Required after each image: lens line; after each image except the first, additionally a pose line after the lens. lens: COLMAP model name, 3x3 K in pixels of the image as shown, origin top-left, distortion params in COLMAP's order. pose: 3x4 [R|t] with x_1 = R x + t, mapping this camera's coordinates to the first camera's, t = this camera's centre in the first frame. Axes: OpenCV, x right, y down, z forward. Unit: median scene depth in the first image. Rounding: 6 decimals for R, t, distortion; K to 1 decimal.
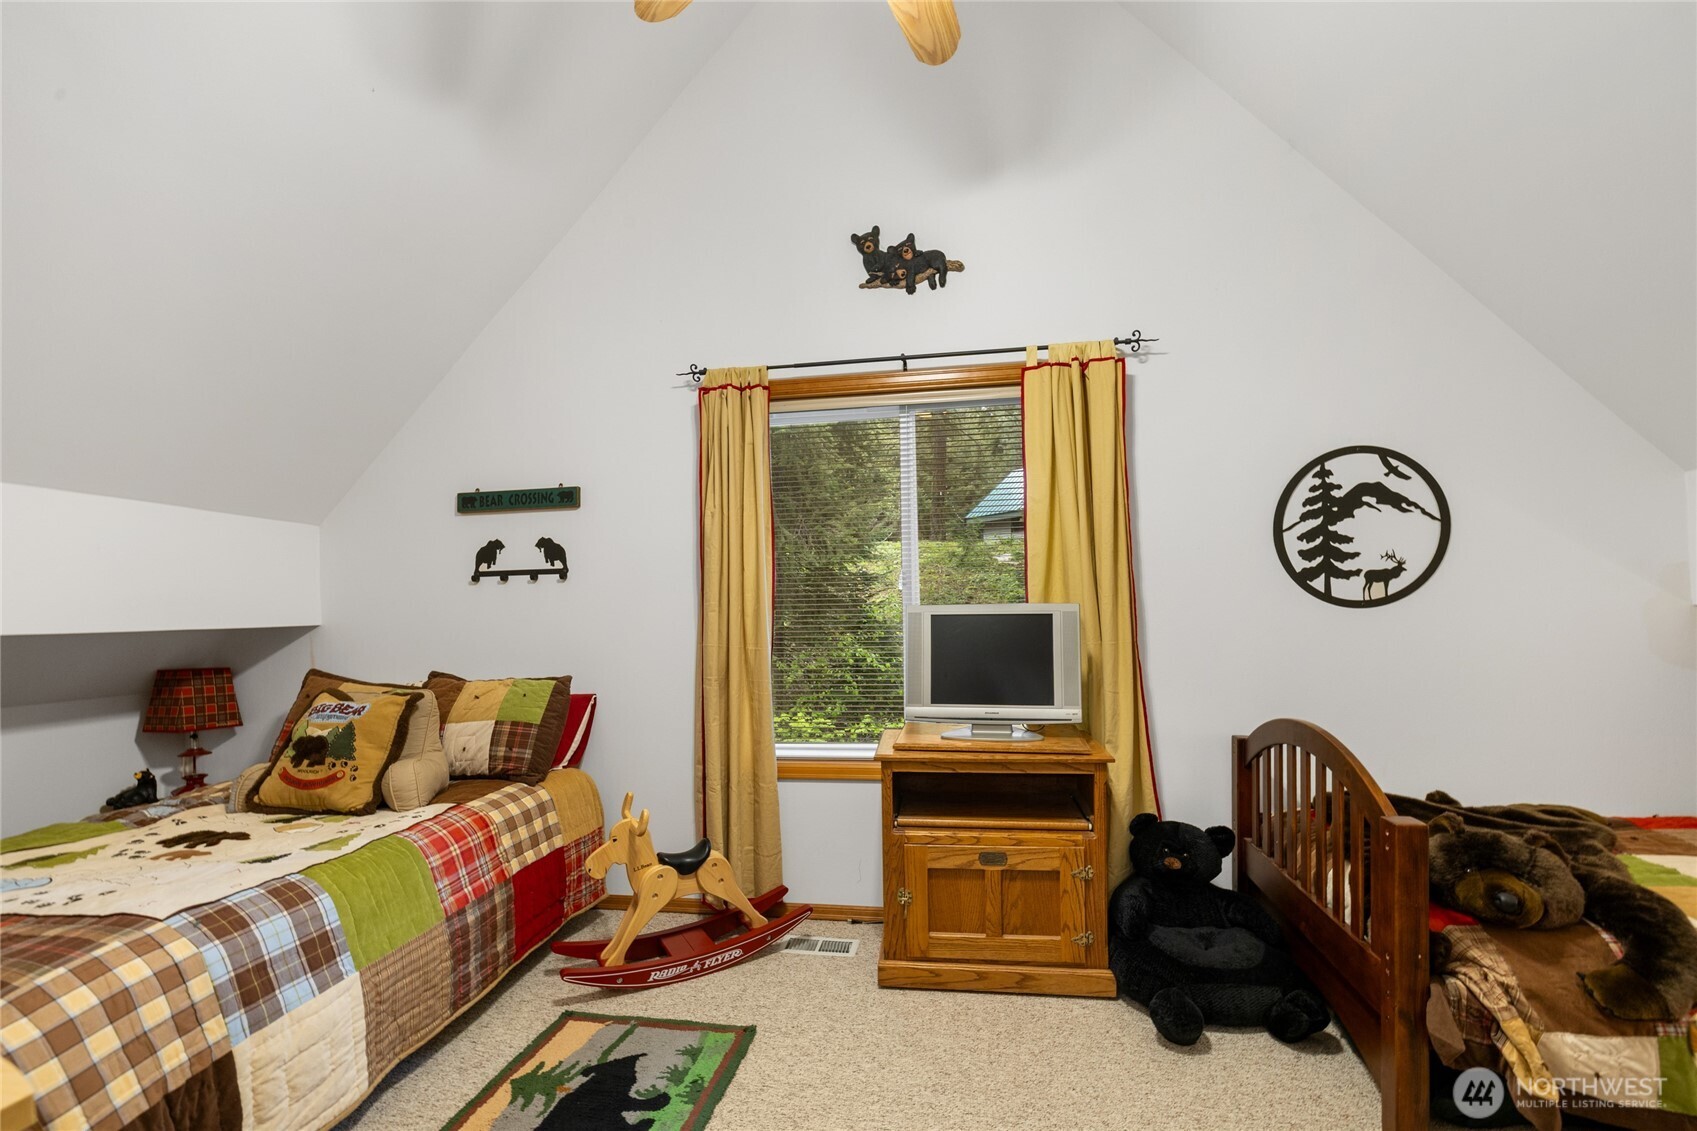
lens RADIAL K [[748.8, 0, 853.5], [0, 748.8, 627.7], [0, 0, 1]] dist [0.001377, -0.000151]
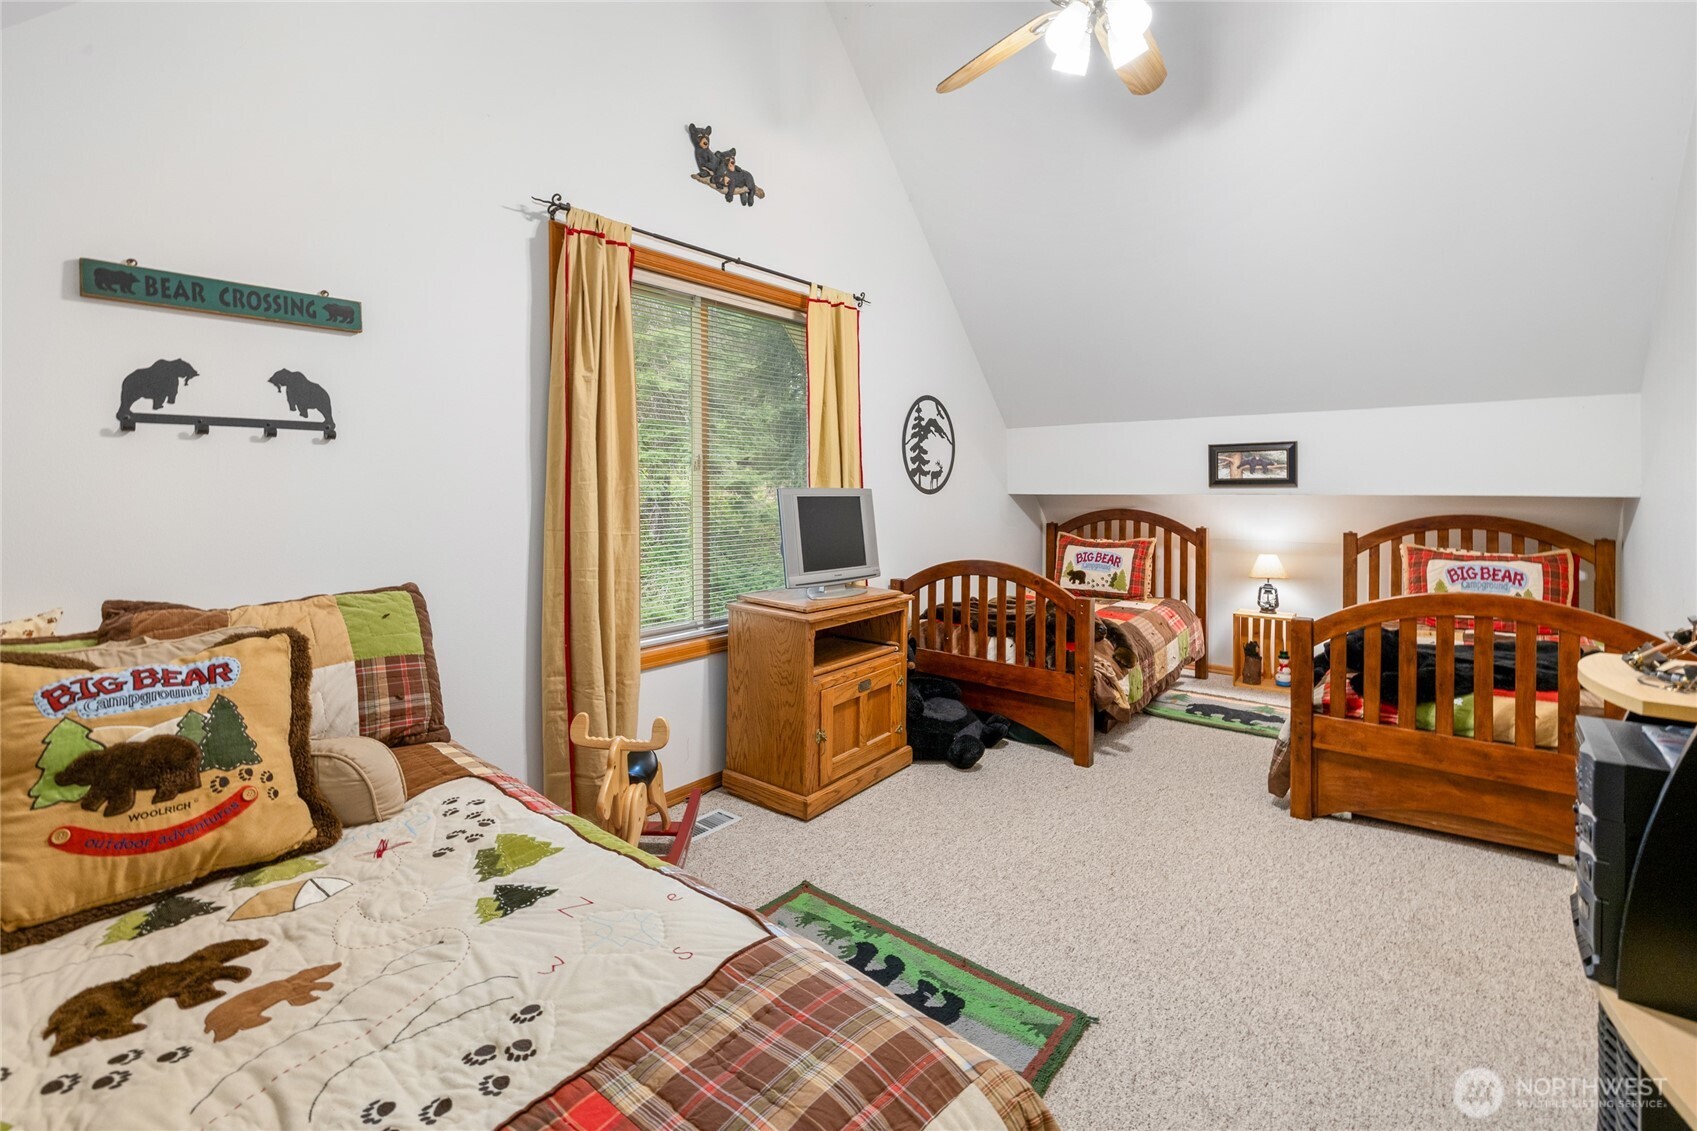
lens RADIAL K [[743.3, 0, 844.3], [0, 743.3, 508.0], [0, 0, 1]] dist [0.004905, -0.000096]
pose [[0.508572, -0.007908, 0.860983, -0.821475], [0.009116, 0.999951, 0.003799, -0.003805], [-0.860971, 0.005916, 0.508619, 0.328394]]
